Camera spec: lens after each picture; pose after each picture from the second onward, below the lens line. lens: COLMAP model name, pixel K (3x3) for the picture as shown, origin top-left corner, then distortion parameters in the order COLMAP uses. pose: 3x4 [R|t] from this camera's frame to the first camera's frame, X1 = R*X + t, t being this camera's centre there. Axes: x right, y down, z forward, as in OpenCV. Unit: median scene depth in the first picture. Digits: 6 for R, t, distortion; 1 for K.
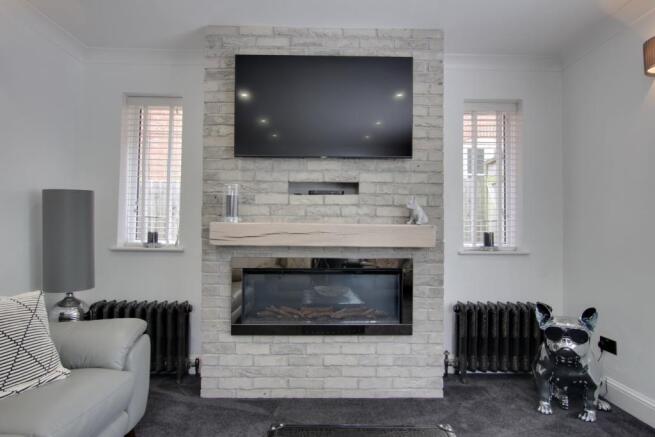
lens RADIAL K [[400.8, 0, 329.6], [0, 400.8, 221.9], [0, 0, 1]] dist [-0.007357, 0.000659]
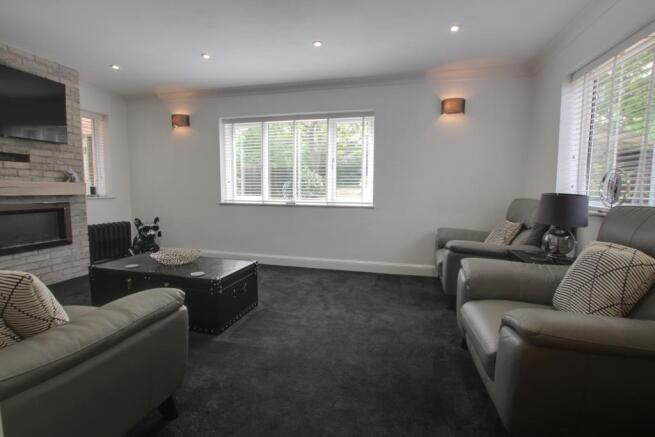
lens RADIAL K [[307.7, 0, 329.9], [0, 307.7, 220.7], [0, 0, 1]] dist [-0.034722, 0.005388]
pose [[0.244387, -0.103517, 0.964137, -0.794399], [-0.034624, 0.992720, 0.115362, -0.017987], [-0.969059, -0.061575, 0.239024, -0.435758]]
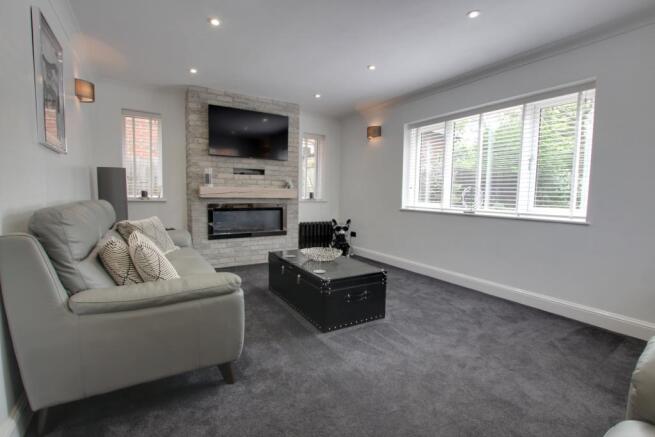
lens RADIAL K [[307.7, 0, 326.6], [0, 307.7, 220.9], [0, 0, 1]] dist [-0.034722, 0.005388]
pose [[0.861616, -0.038962, 0.506063, -0.513268], [-0.023236, 0.992976, 0.116011, -0.020924], [-0.507029, -0.111716, 0.854659, -0.684722]]
